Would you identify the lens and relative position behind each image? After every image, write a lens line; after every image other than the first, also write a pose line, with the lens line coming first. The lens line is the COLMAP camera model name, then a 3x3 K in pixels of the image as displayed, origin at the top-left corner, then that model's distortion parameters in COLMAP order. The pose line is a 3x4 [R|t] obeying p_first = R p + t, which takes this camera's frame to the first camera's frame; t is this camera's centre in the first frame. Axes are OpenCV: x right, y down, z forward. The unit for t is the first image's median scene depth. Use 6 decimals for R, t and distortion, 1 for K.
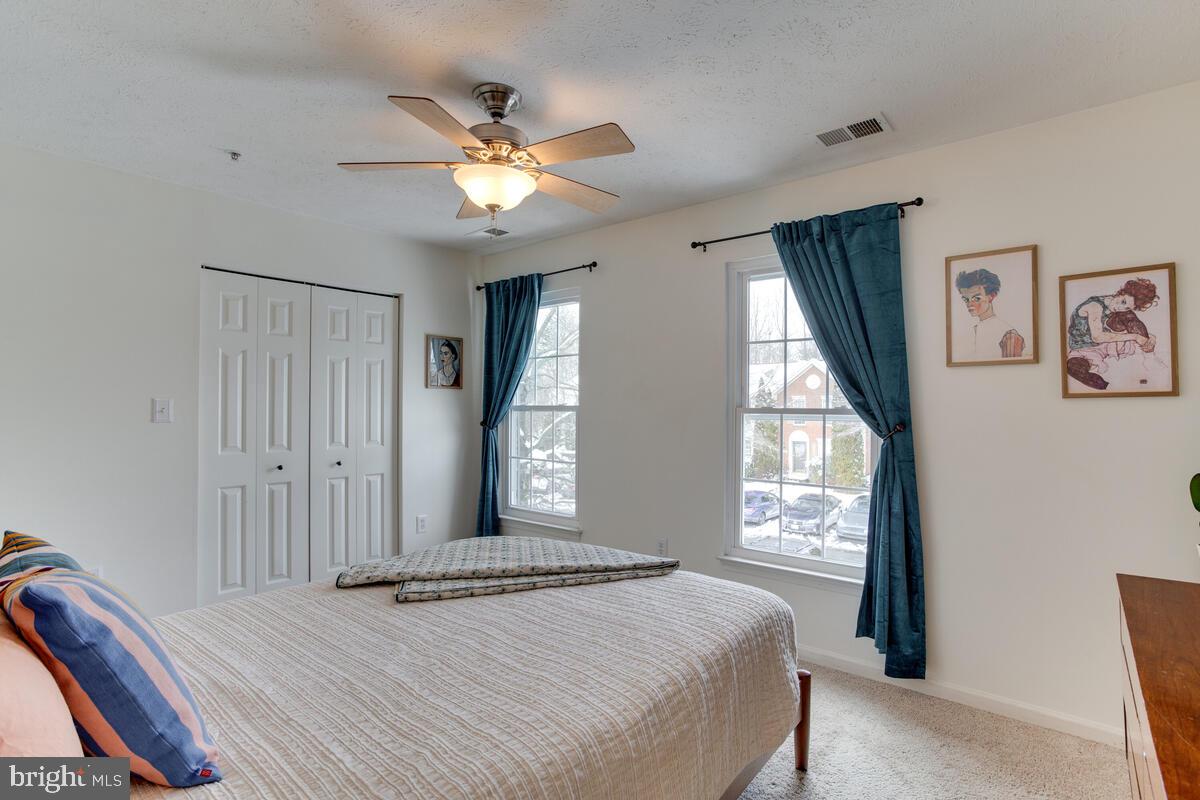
lens RADIAL K [[589.8, 0, 602.0], [0, 589.8, 405.5], [0, 0, 1]] dist [-0.001334, 0.000266]
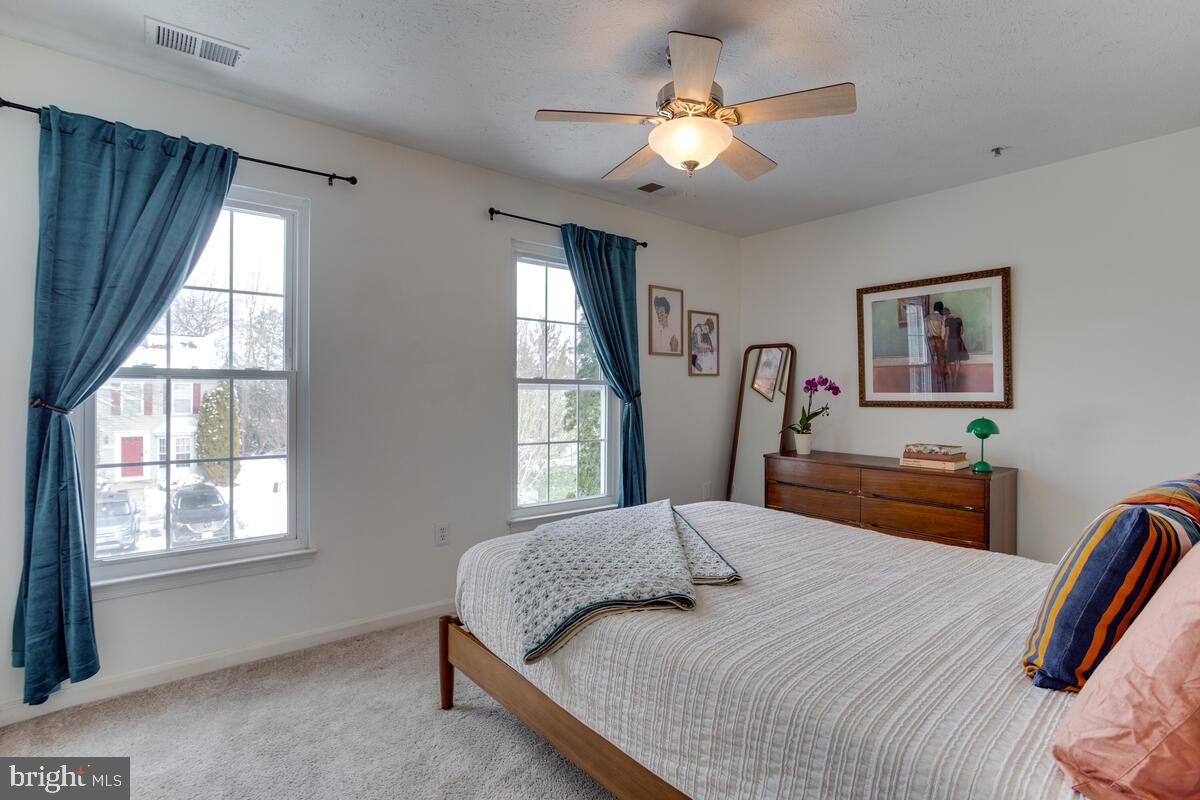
lens RADIAL K [[589.8, 0, 602.0], [0, 589.8, 405.5], [0, 0, 1]] dist [-0.001334, 0.000266]
pose [[0.204822, -0.025200, 0.978475, -1.027372], [-0.004761, 0.999631, 0.026742, 0.030539], [-0.978788, -0.010136, 0.204627, 0.825190]]
